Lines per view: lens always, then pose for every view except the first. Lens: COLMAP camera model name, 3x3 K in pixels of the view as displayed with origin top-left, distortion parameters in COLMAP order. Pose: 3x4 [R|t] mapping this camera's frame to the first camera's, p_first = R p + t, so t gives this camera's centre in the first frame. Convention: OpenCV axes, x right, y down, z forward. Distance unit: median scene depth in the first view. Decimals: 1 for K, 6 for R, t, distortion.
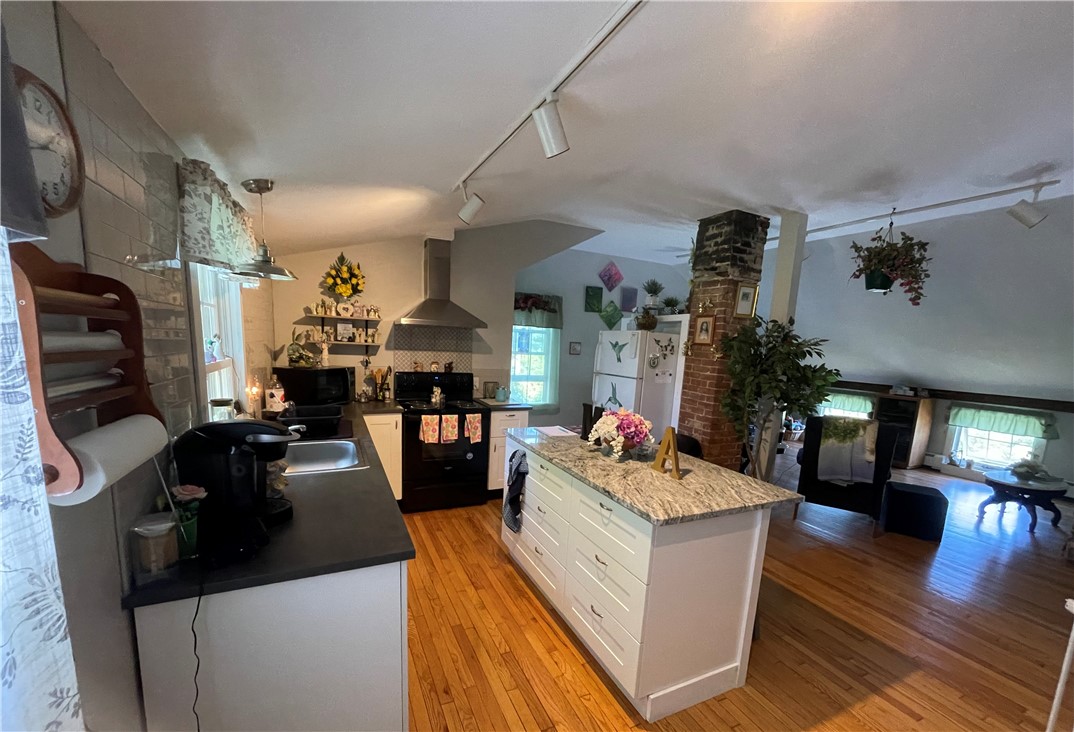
lens RADIAL K [[416.8, 0, 535.4], [0, 416.8, 406.8], [0, 0, 1]] dist [0.000257, 0.000023]
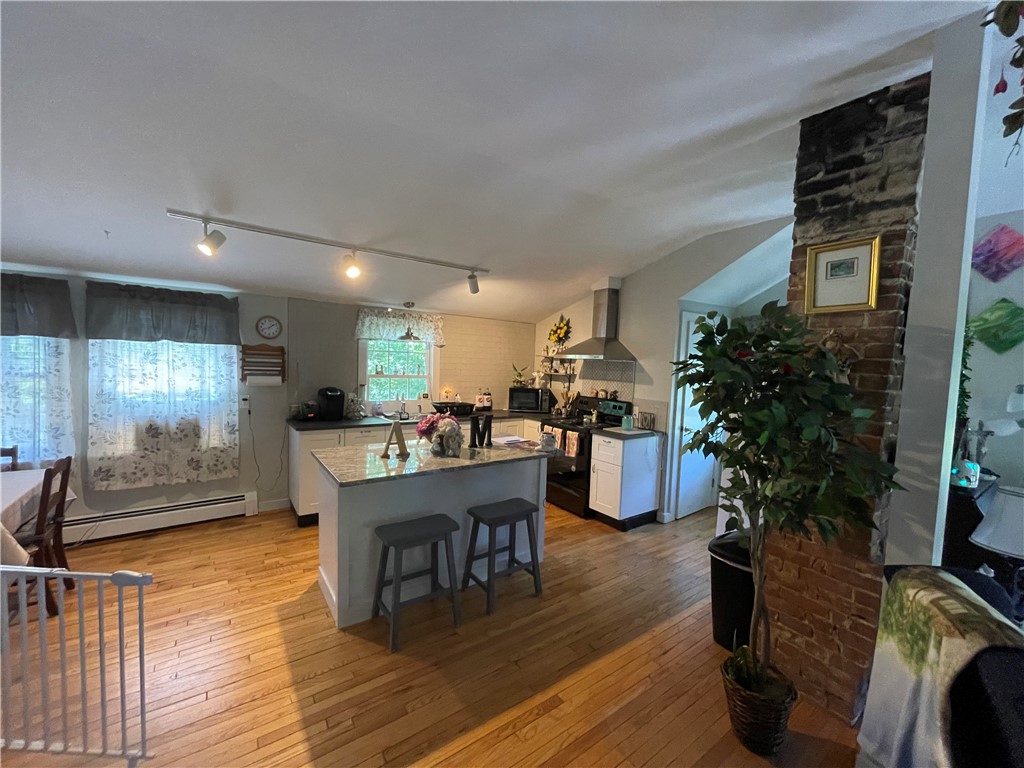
lens RADIAL K [[409.5, 0, 512.0], [0, 409.5, 384.0], [0, 0, 1]] dist [-0.000334, -0.000074]
pose [[0.168123, 0.016228, -0.985632, 0.896567], [-0.184445, 0.982724, -0.015281, -0.060570], [0.968357, 0.184364, 0.168212, 0.581887]]
